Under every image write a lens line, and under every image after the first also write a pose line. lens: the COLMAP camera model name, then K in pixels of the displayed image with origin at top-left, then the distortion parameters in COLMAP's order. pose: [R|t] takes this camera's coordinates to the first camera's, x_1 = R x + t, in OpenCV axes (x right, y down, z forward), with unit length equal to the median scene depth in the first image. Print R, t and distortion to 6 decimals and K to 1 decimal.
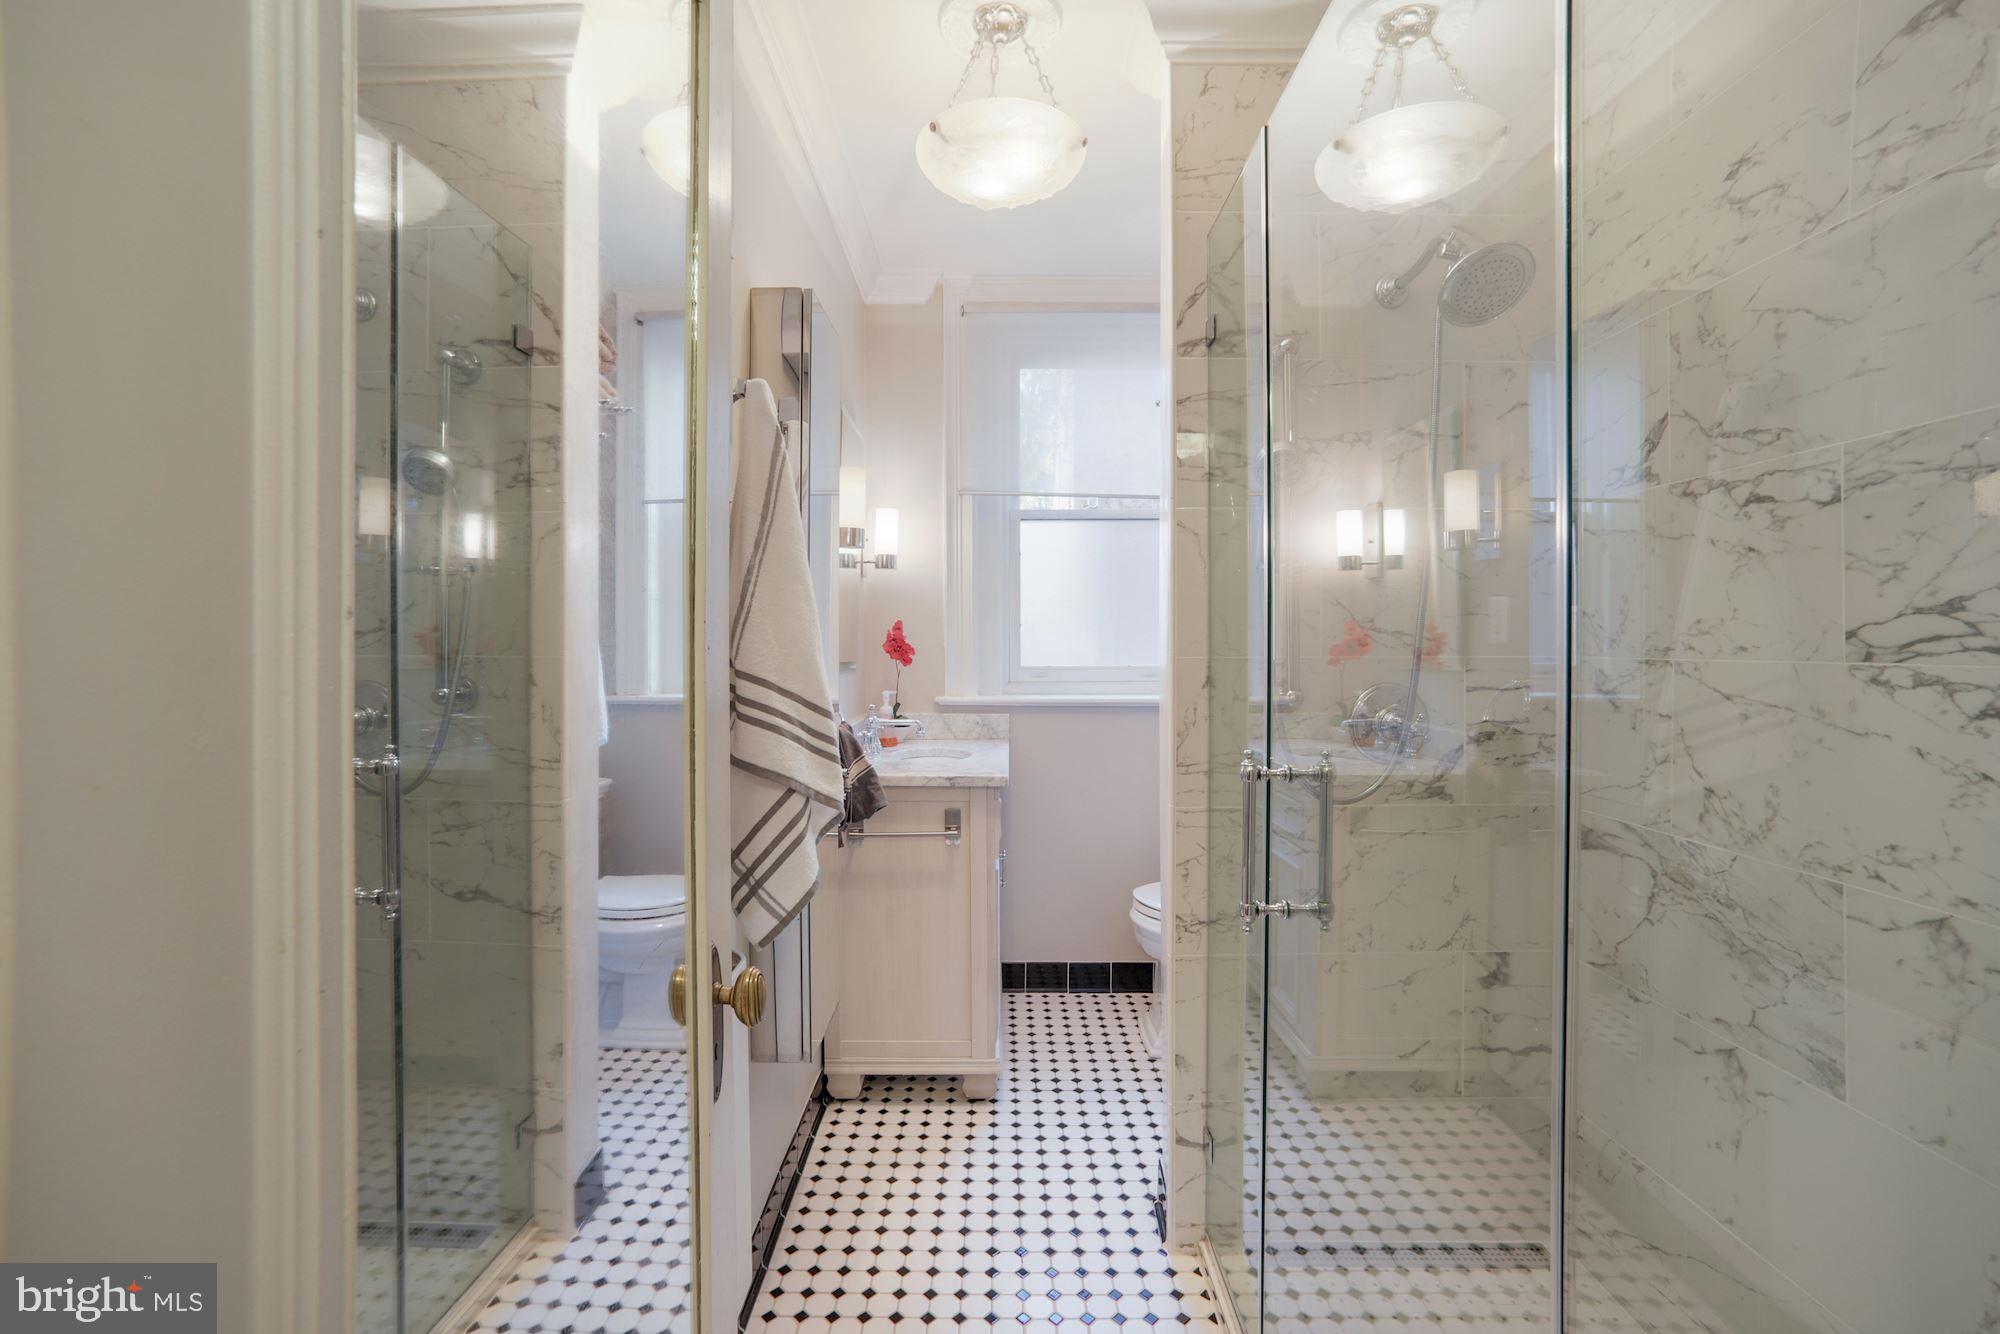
lens RADIAL K [[864.0, 0, 996.0], [0, 864.0, 657.0], [0, 0, 1]] dist [-0.068985, 0.033730]
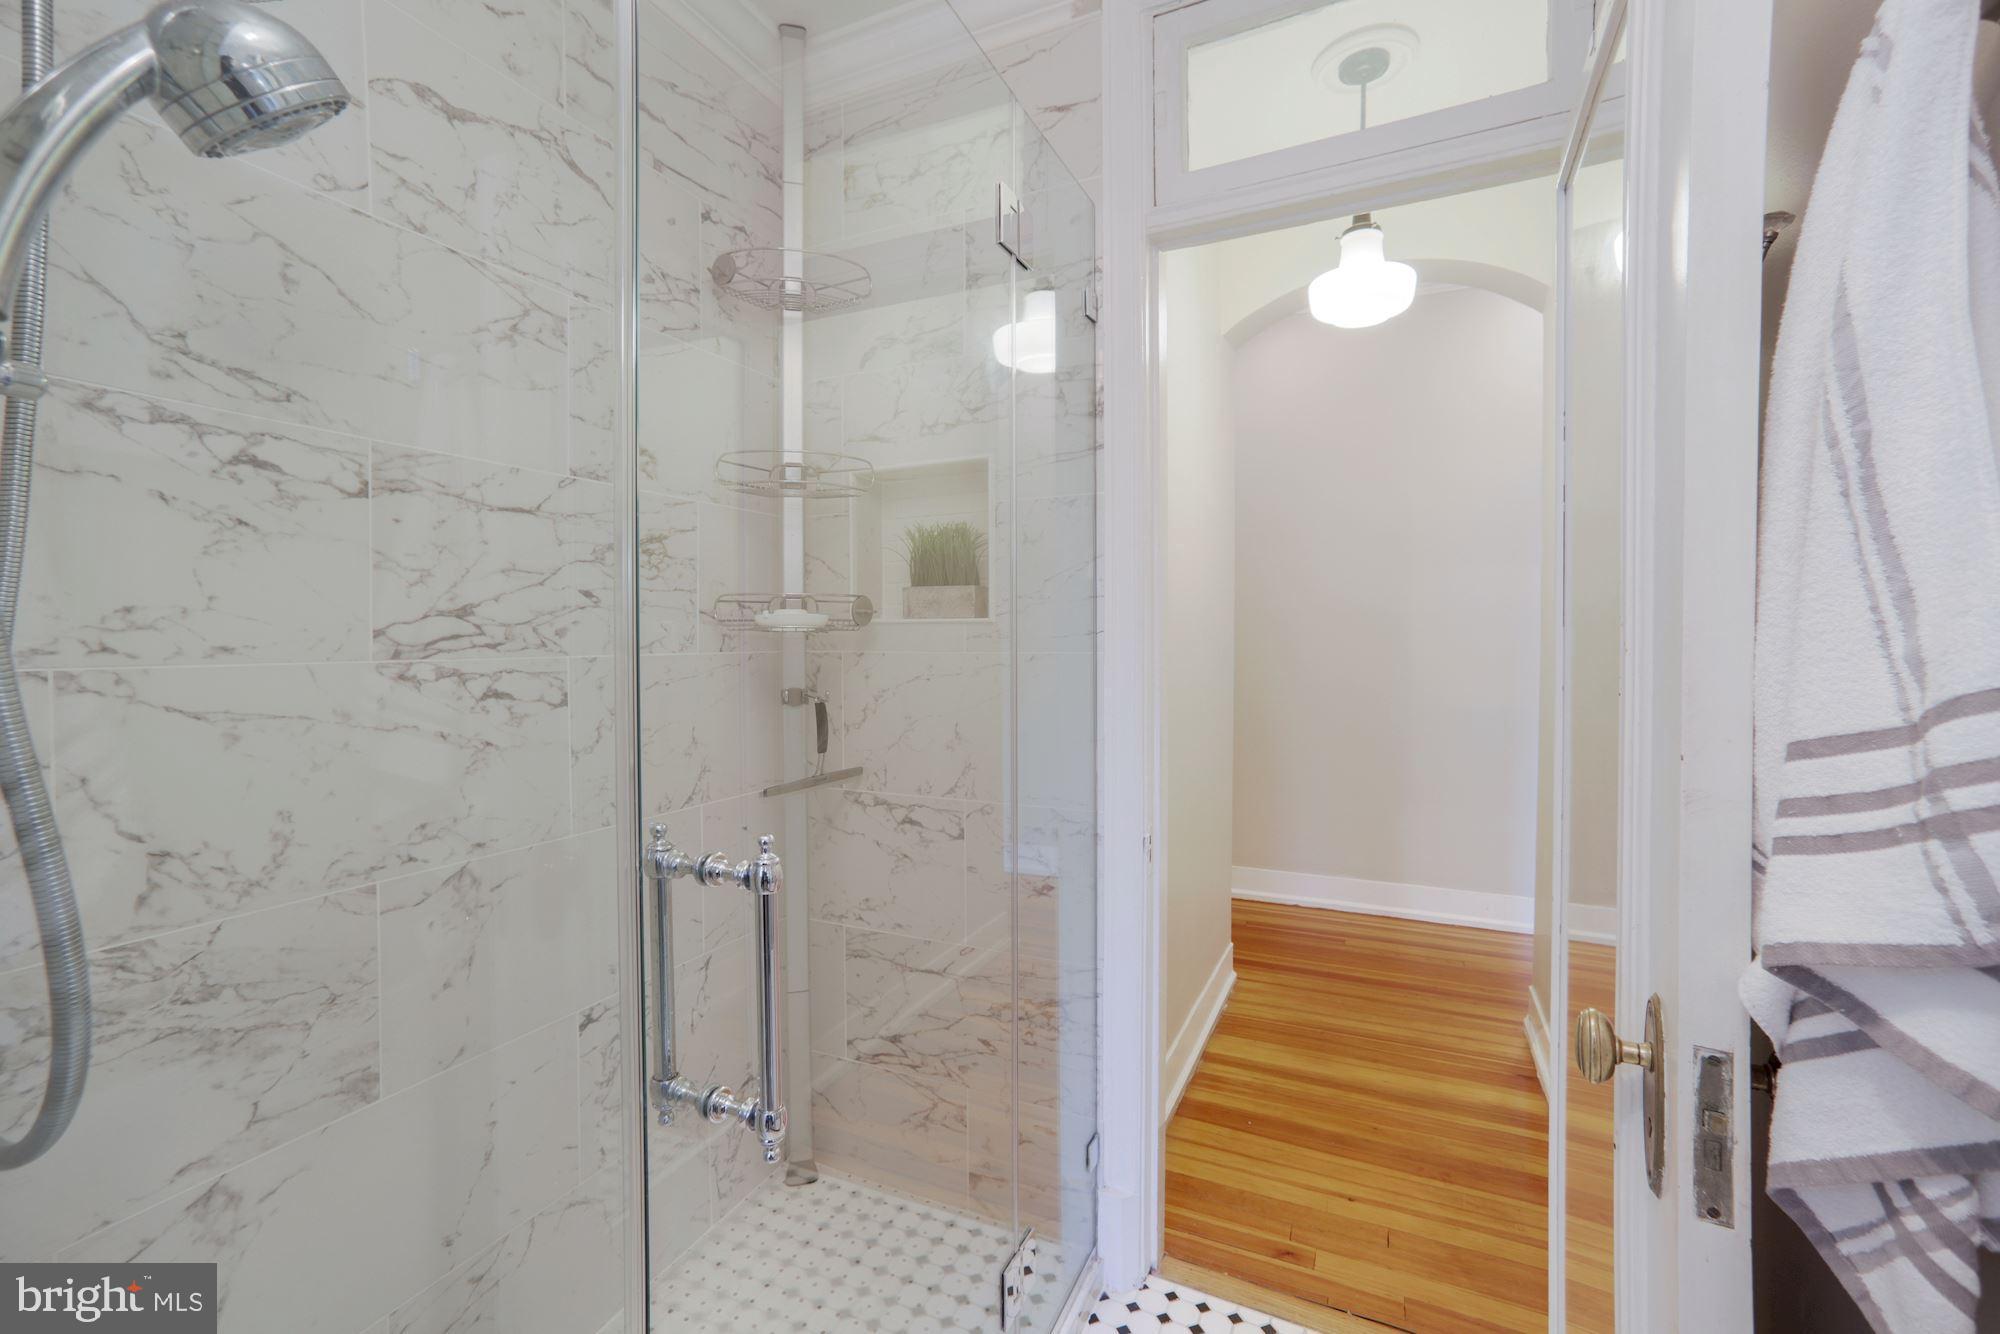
lens RADIAL K [[864.0, 0, 996.0], [0, 864.0, 657.0], [0, 0, 1]] dist [-0.068985, 0.033730]
pose [[-0.906709, -0.005465, 0.421722, -0.074445], [0.010411, 0.999321, 0.035335, -0.025138], [-0.421628, 0.036429, -0.906037, 1.548754]]
